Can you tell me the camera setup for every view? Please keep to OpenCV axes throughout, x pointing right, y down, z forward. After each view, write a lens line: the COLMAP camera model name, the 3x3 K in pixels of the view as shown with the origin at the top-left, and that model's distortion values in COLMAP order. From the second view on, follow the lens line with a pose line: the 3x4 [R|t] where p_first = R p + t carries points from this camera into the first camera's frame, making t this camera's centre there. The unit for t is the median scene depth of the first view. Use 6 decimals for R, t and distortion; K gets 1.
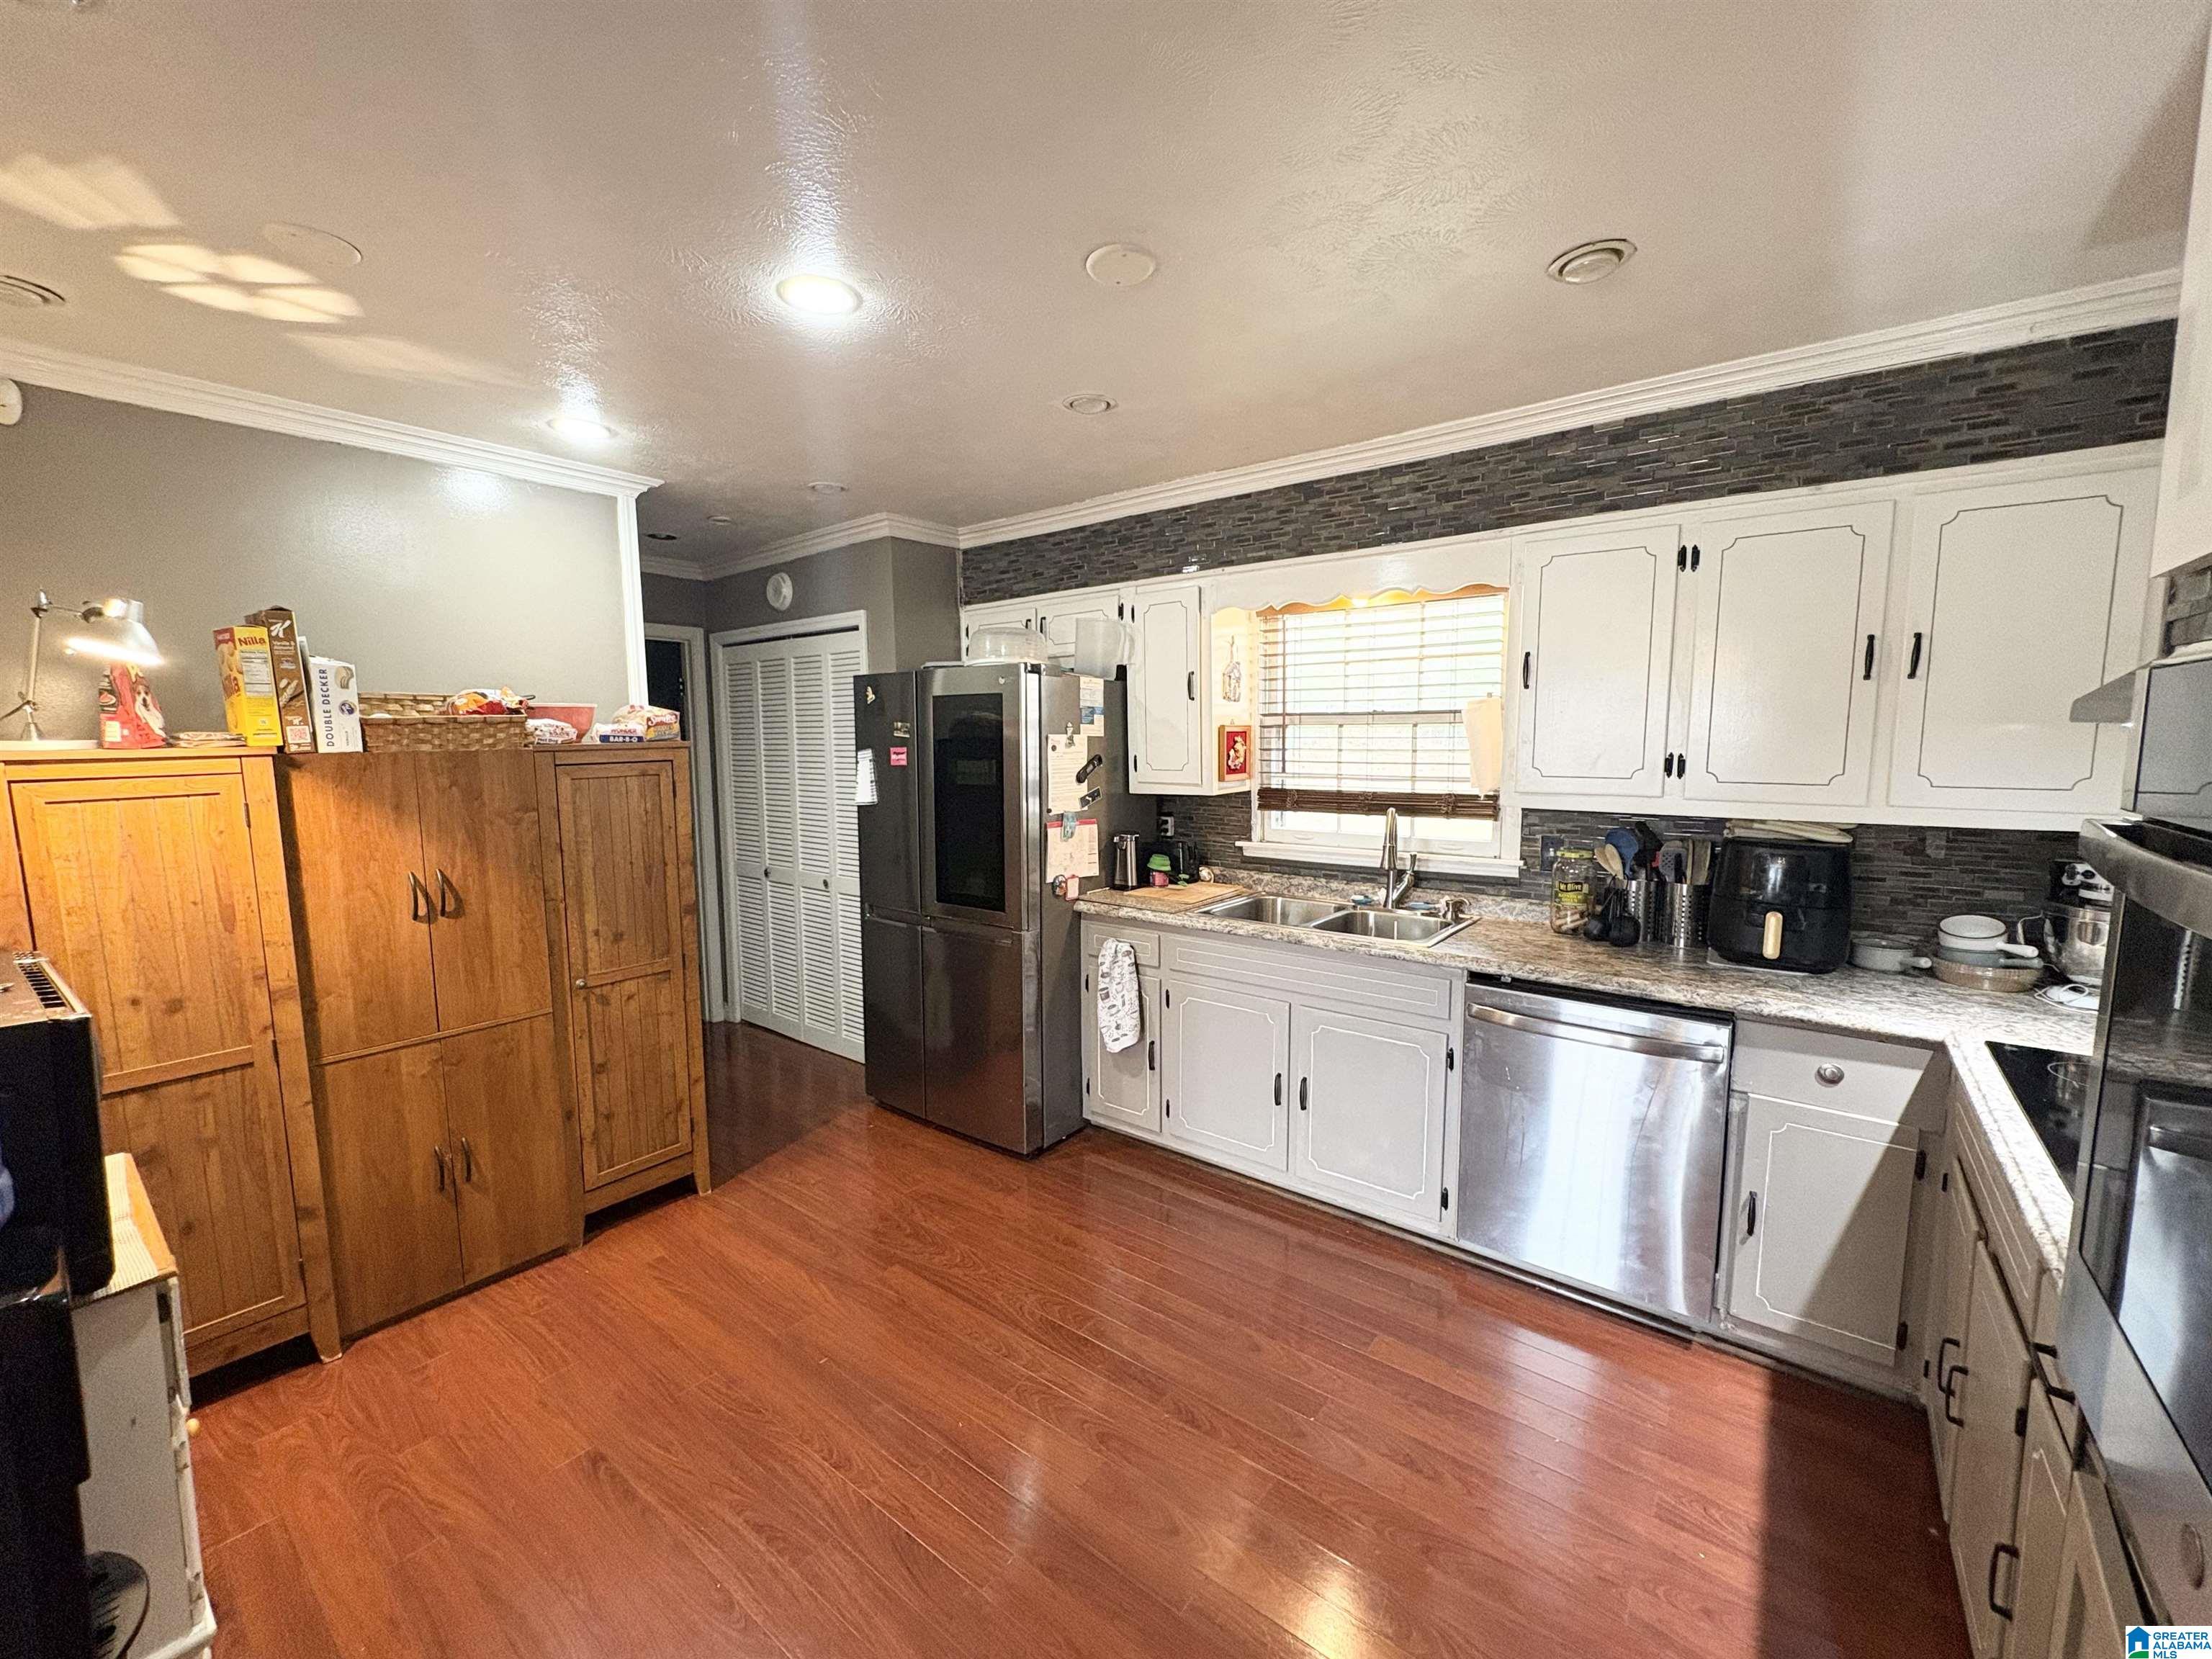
lens RADIAL K [[891.0, 0, 1090.1], [0, 891.0, 827.9], [0, 0, 1]] dist [0.000826, -0.000297]
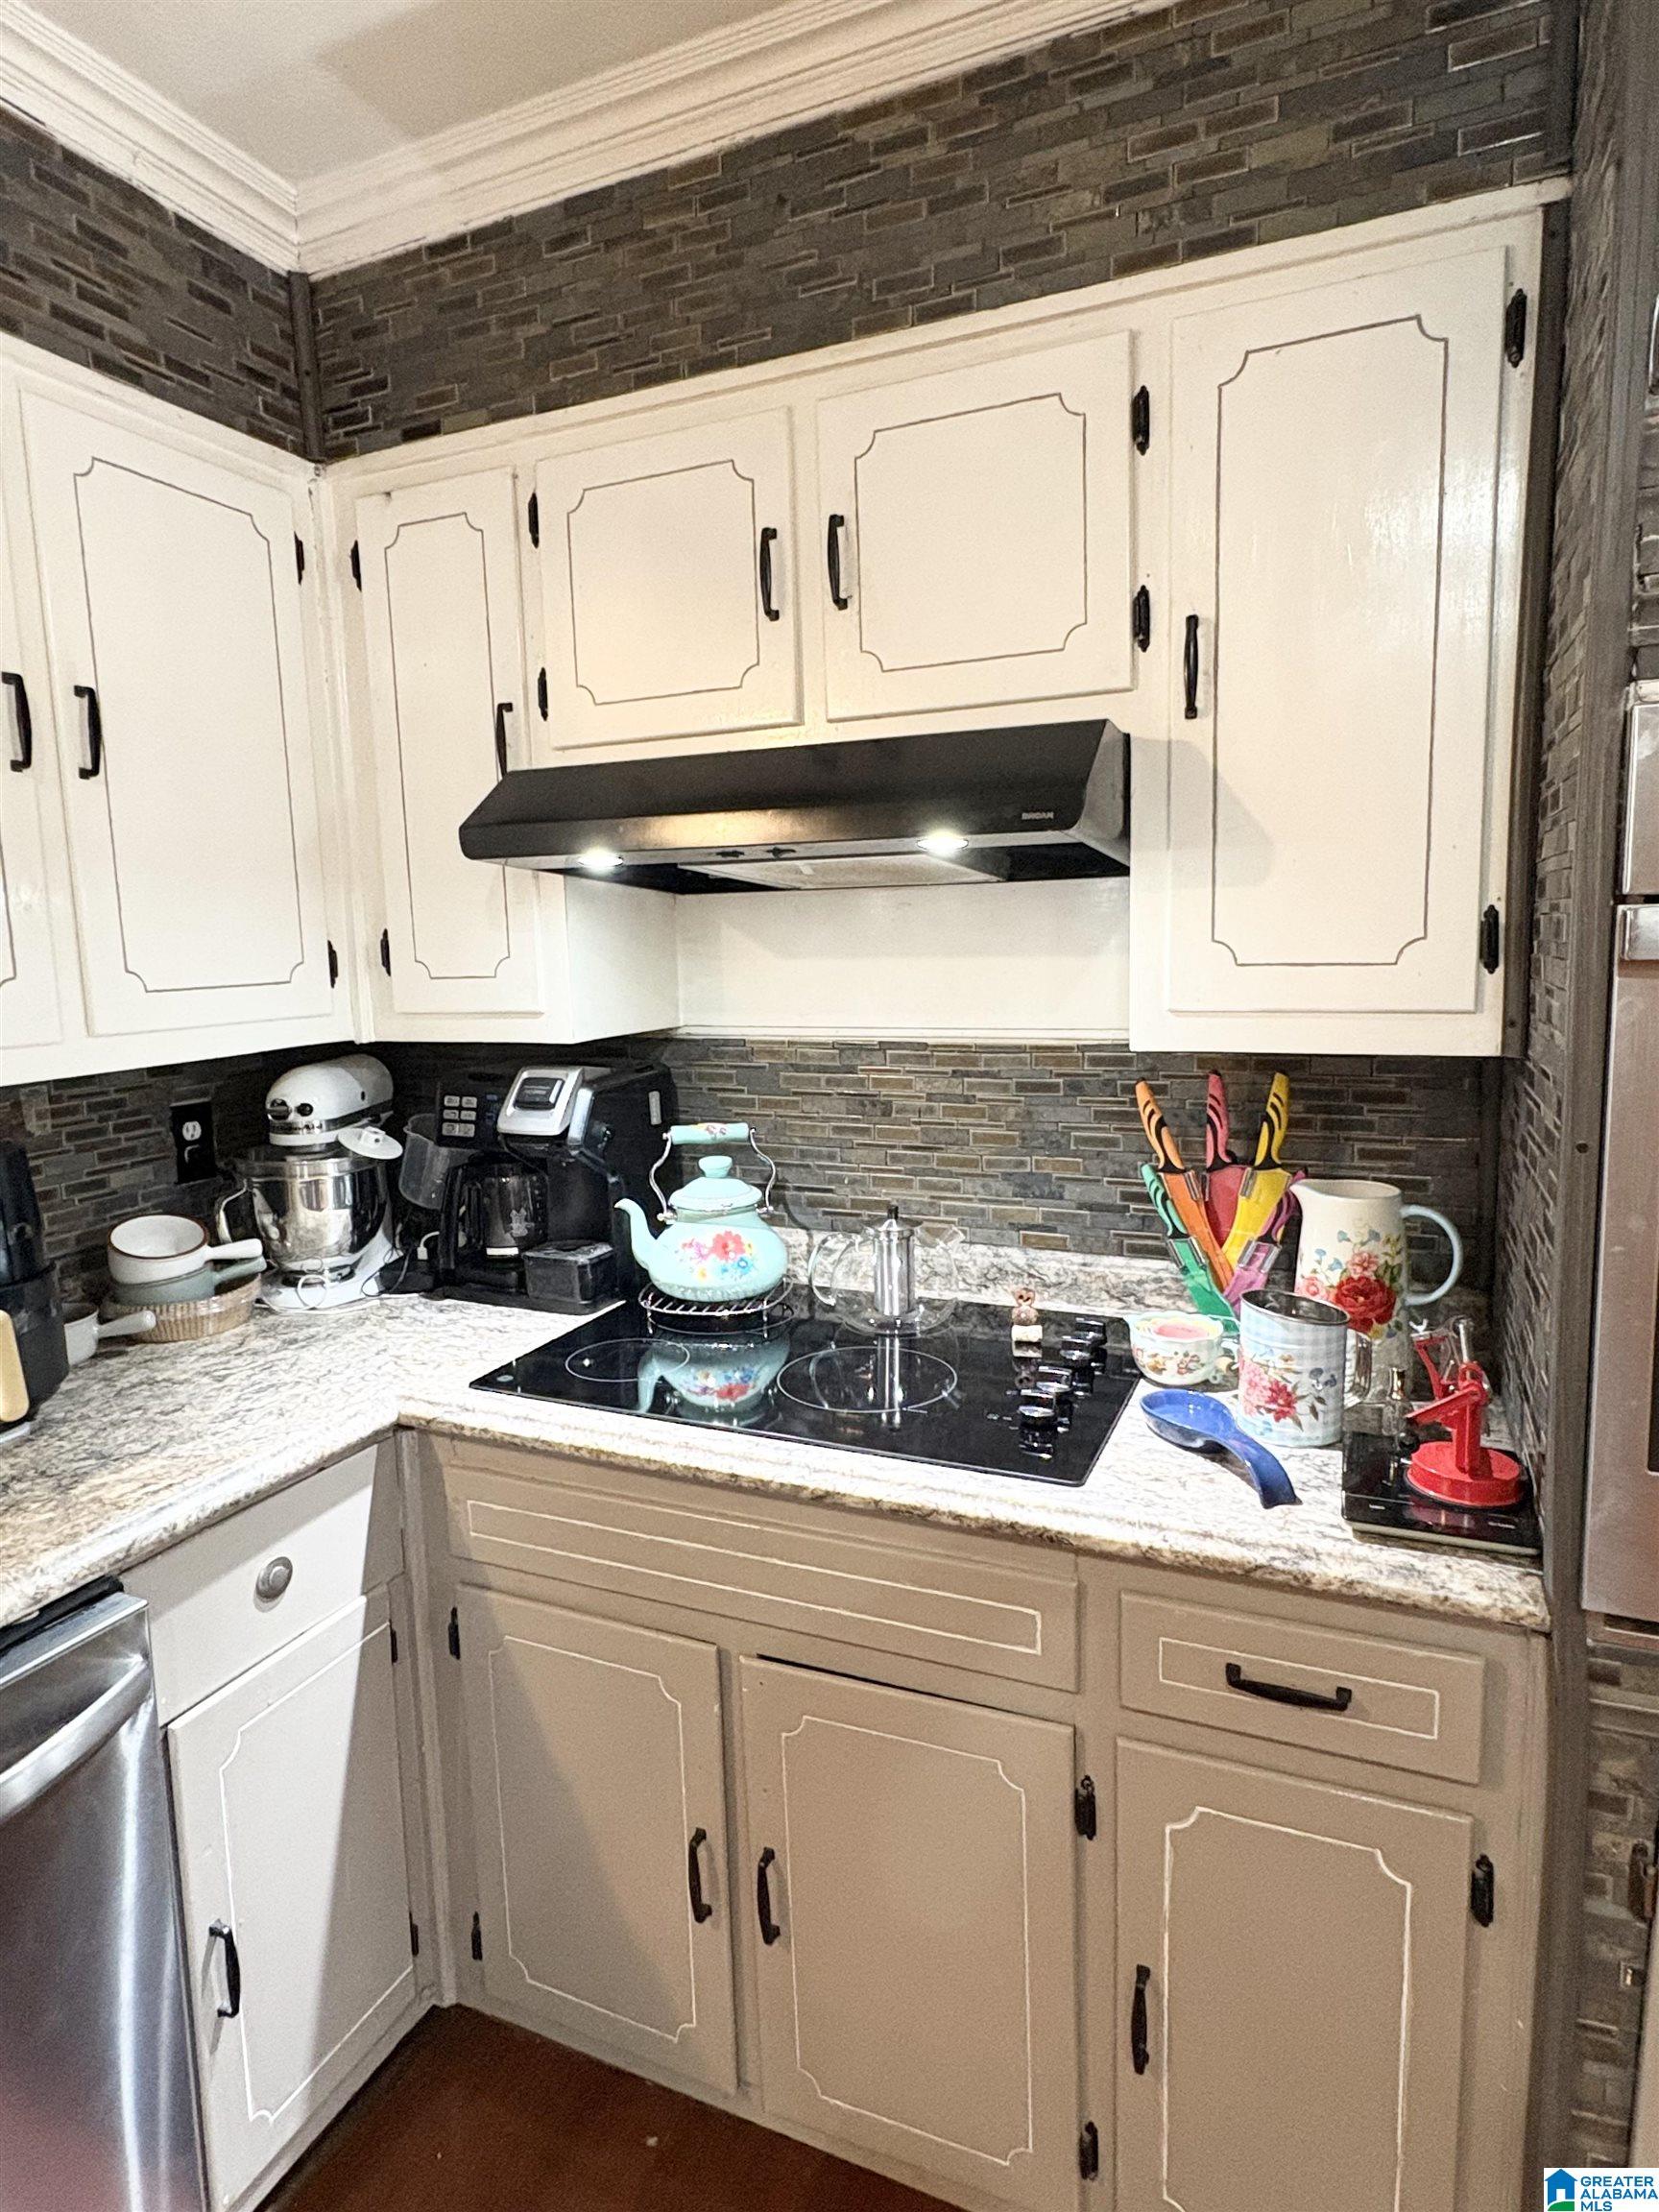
lens RADIAL K [[1248.8, 0, 829.0], [0, 1248.8, 1094.5], [0, 0, 1]] dist [-0.003087, 0.000532]
pose [[-0.253868, -0.112847, 0.960633, 0.101386], [0.136445, 0.979061, 0.151070, -0.034473], [-0.957566, 0.169426, -0.233155, 0.647906]]
